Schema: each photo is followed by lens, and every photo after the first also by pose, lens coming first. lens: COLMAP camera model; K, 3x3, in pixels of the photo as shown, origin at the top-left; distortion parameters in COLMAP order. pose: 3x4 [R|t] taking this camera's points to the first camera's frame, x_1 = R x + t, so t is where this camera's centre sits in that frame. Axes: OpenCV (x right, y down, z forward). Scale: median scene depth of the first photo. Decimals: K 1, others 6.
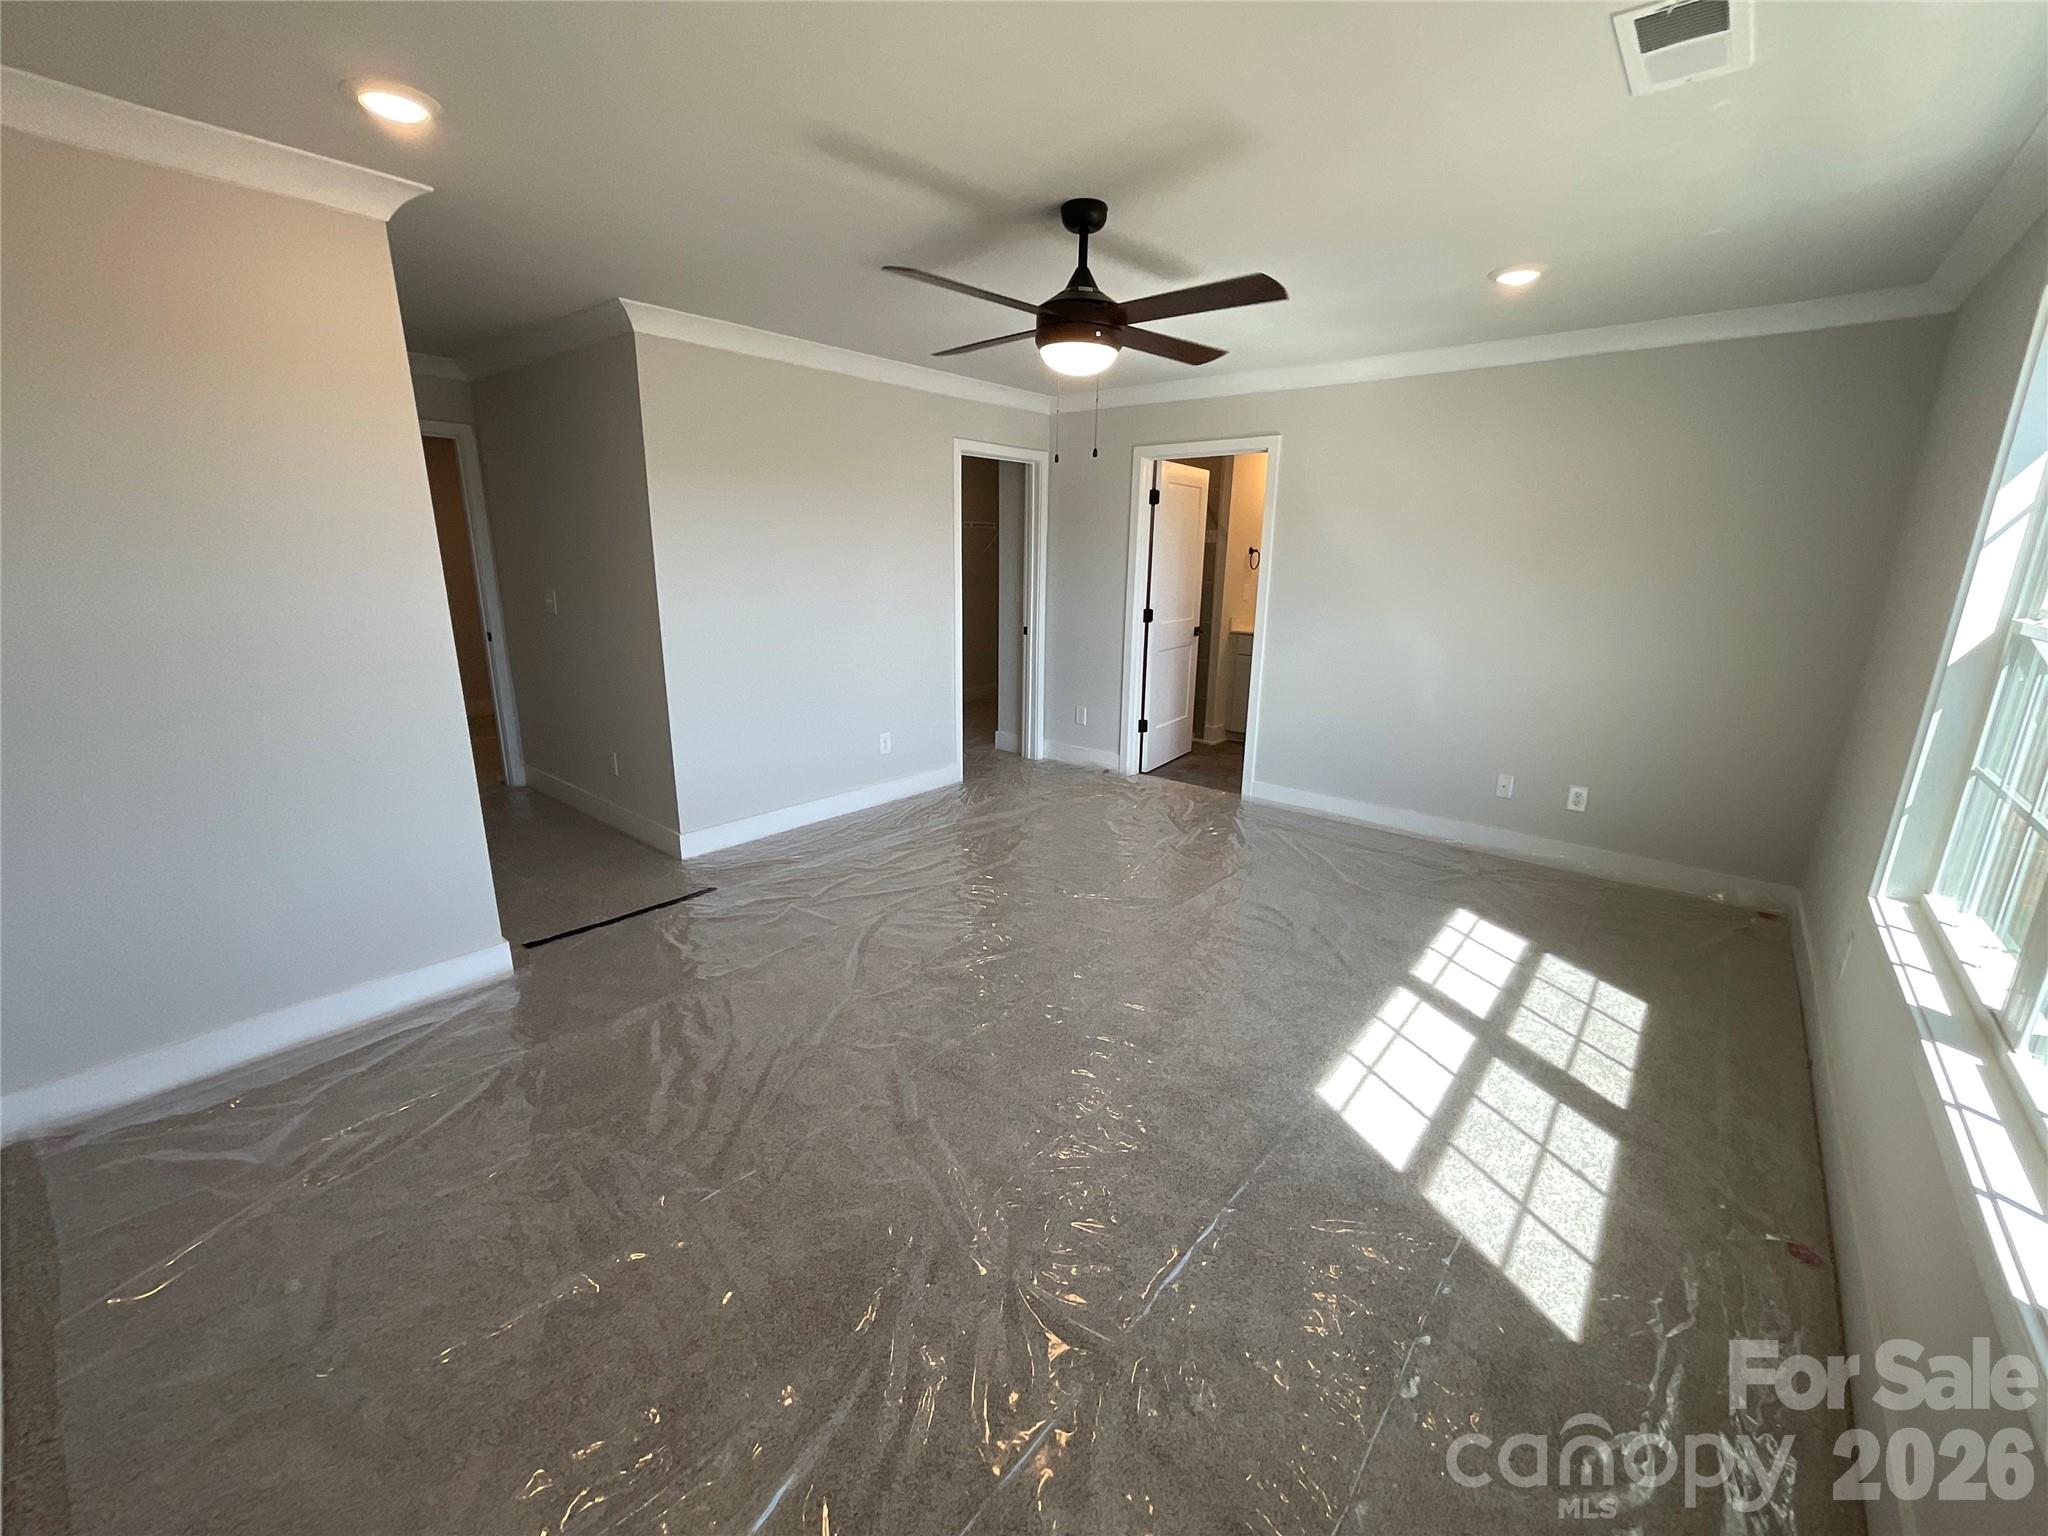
lens RADIAL K [[828.8, 0, 1021.7], [0, 828.8, 771.0], [0, 0, 1]] dist [-0.000784, 0.000078]
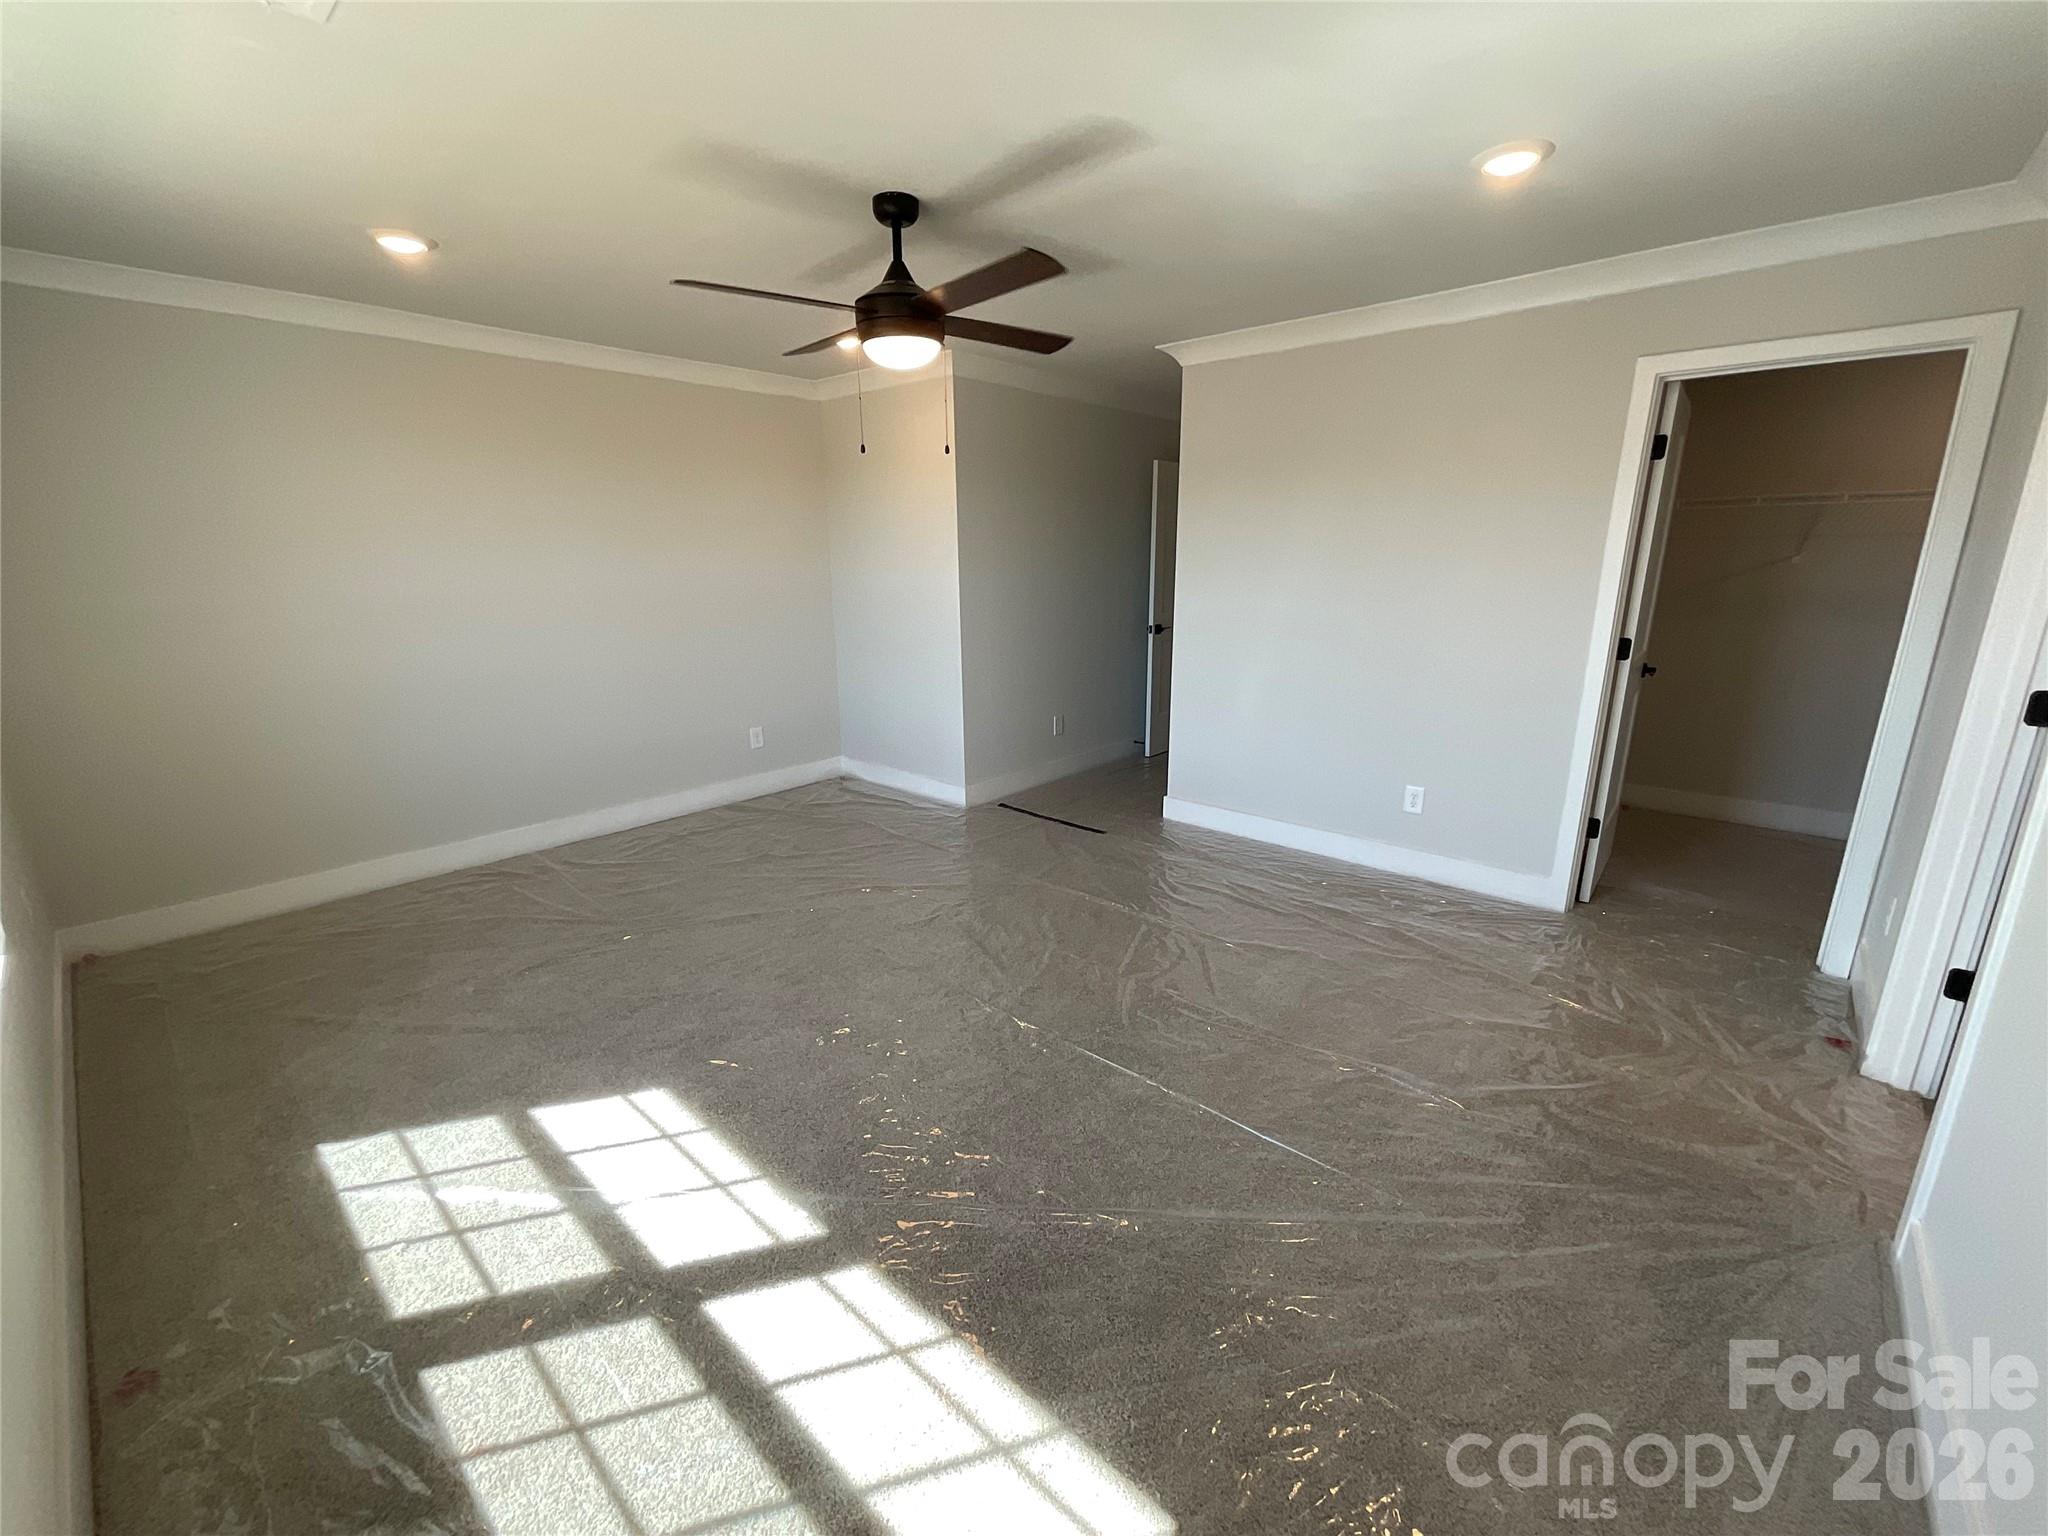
lens RADIAL K [[828.8, 0, 1021.7], [0, 828.8, 771.0], [0, 0, 1]] dist [-0.000784, 0.000078]
pose [[-0.023953, 0.237261, -0.971151, 1.081386], [-0.256172, 0.937538, 0.235367, -0.270948], [0.966334, 0.254420, 0.038323, 1.146006]]
